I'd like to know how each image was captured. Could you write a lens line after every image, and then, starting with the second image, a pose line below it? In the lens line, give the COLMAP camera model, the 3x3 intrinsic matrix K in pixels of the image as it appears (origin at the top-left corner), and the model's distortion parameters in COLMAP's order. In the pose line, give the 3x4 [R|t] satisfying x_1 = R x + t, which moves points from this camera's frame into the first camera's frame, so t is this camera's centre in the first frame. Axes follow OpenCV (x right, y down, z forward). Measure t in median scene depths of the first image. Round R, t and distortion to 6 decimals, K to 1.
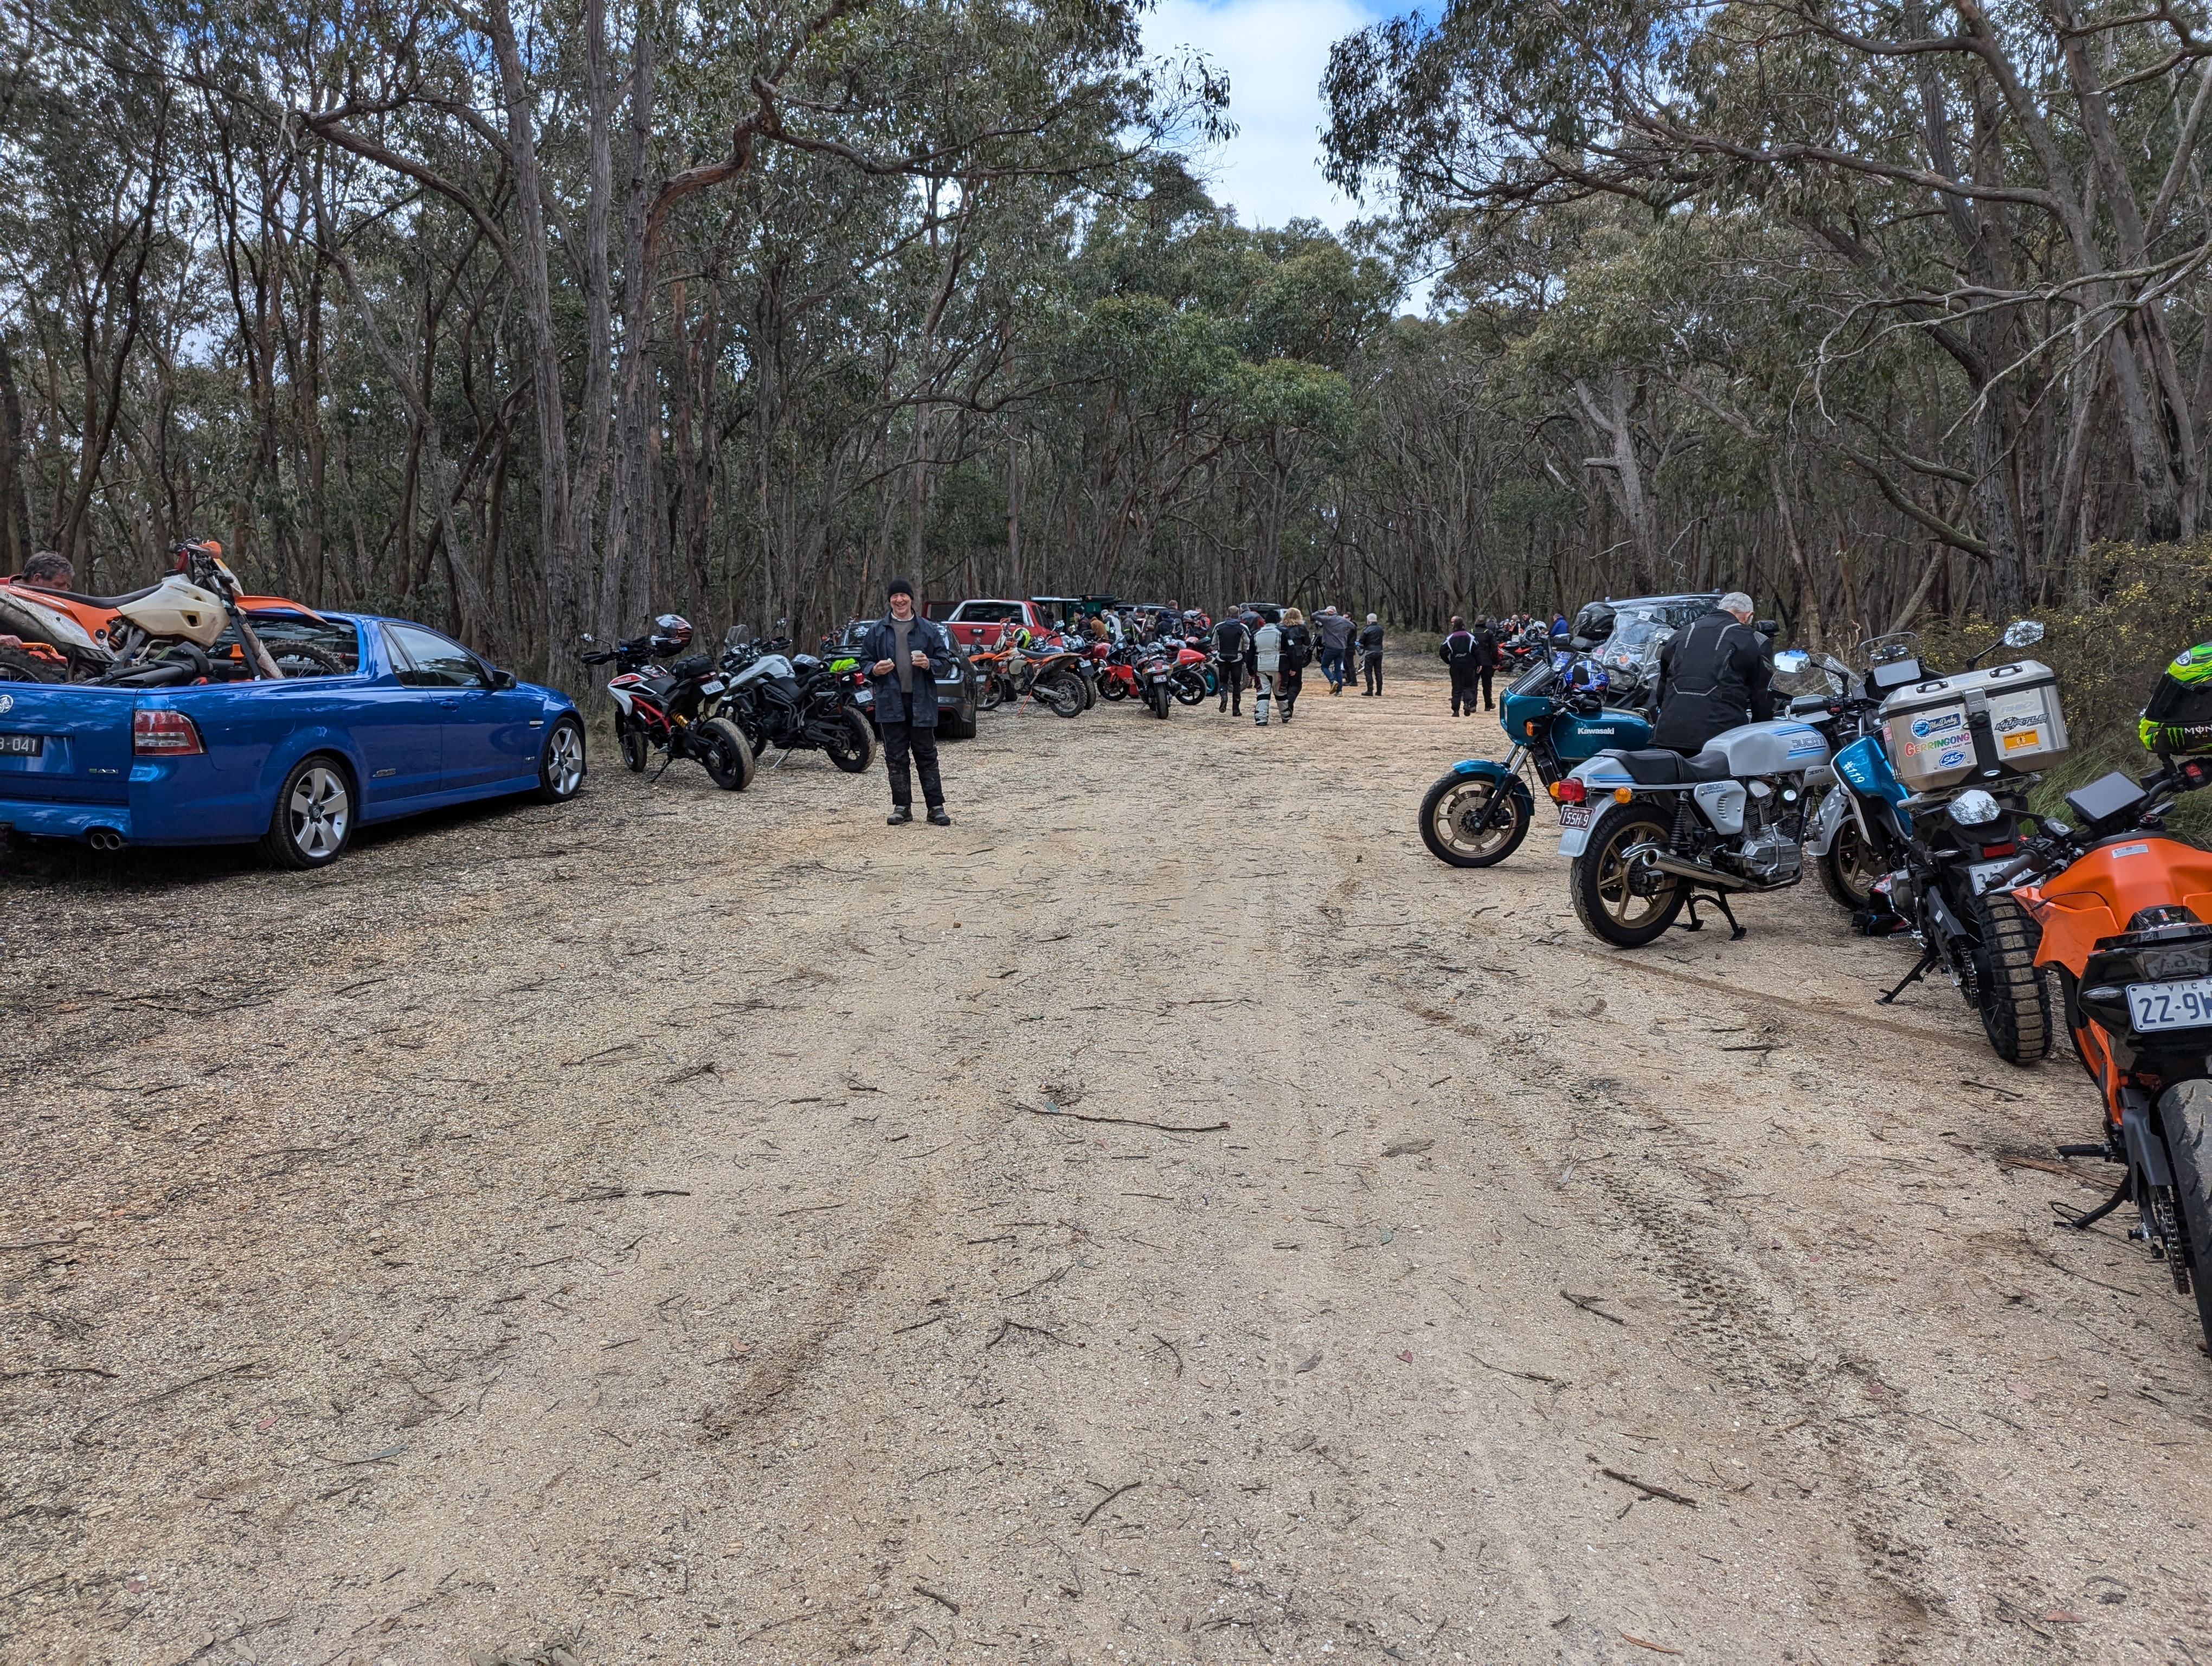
lens RADIAL K [[1599.8, 0, 1106.0], [0, 1599.8, 833.0], [0, 0, 1]] dist [0.056886, -0.000185]
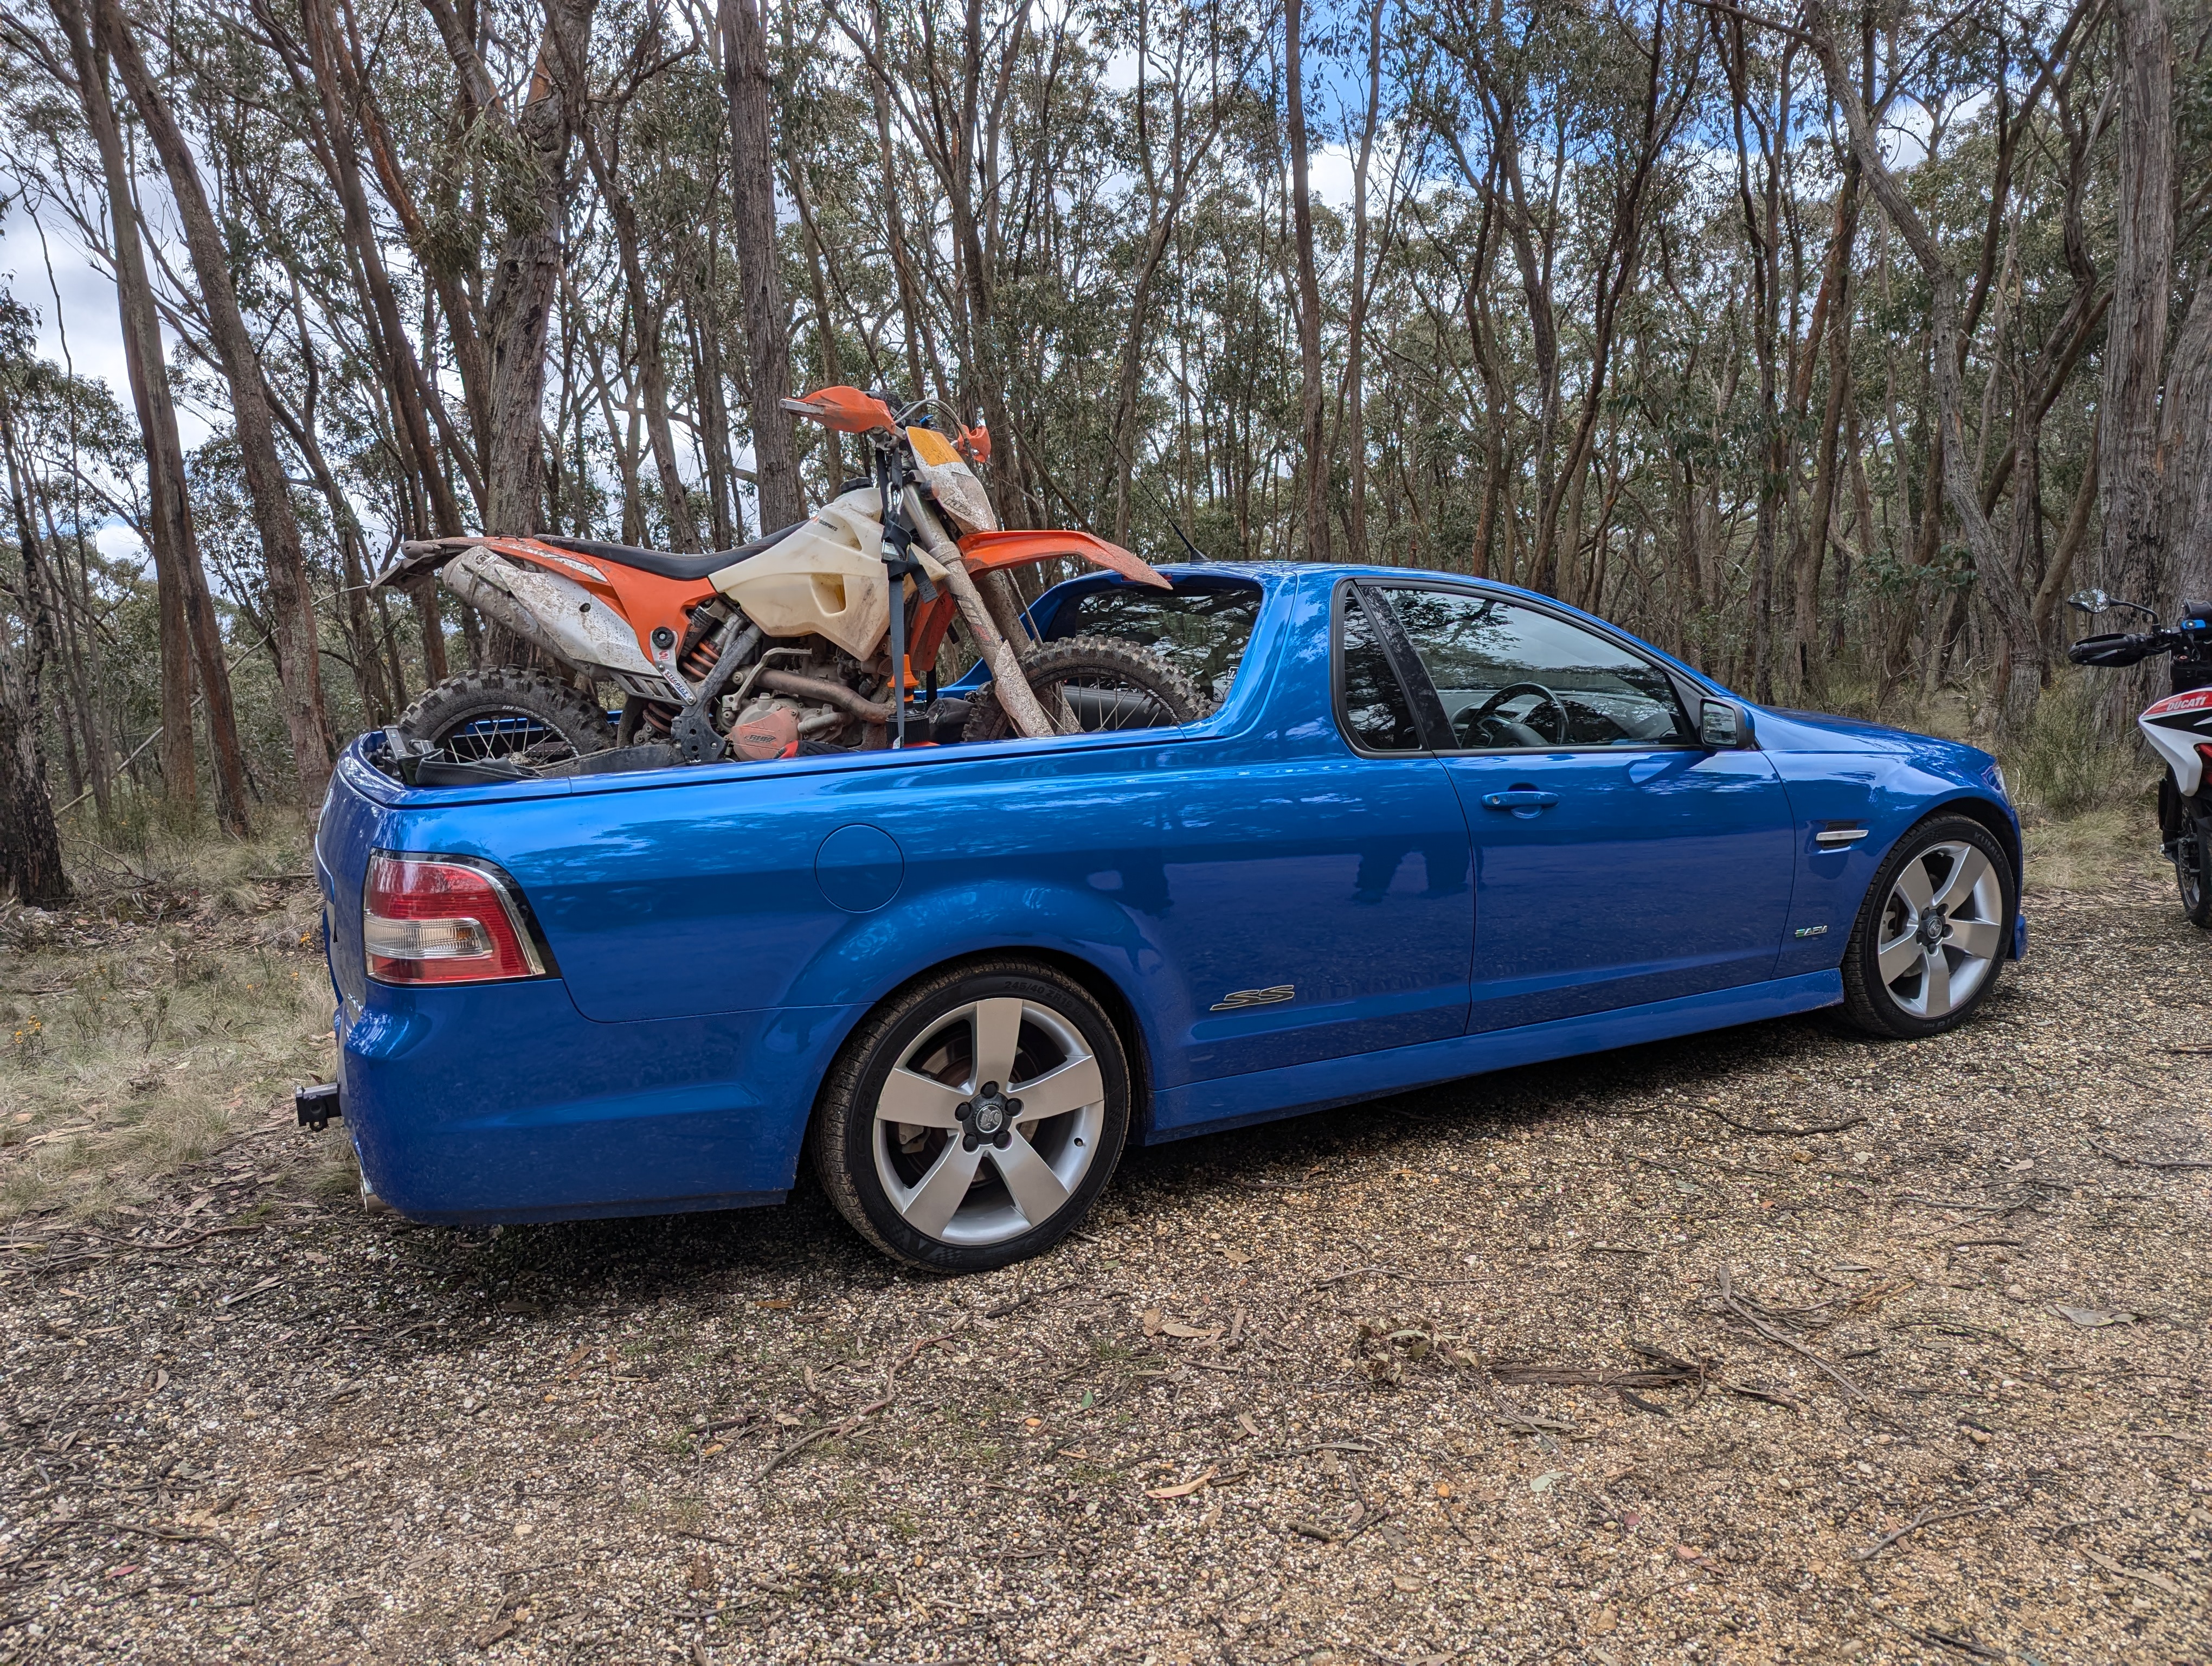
lens RADIAL K [[1599.8, 0, 1106.0], [0, 1599.8, 833.0], [0, 0, 1]] dist [0.056886, -0.000185]
pose [[0.590295, 0.064417, -0.804613, -0.191090], [-0.063670, 0.997421, 0.033142, -0.087300], [0.804672, 0.031666, 0.592874, 0.799890]]
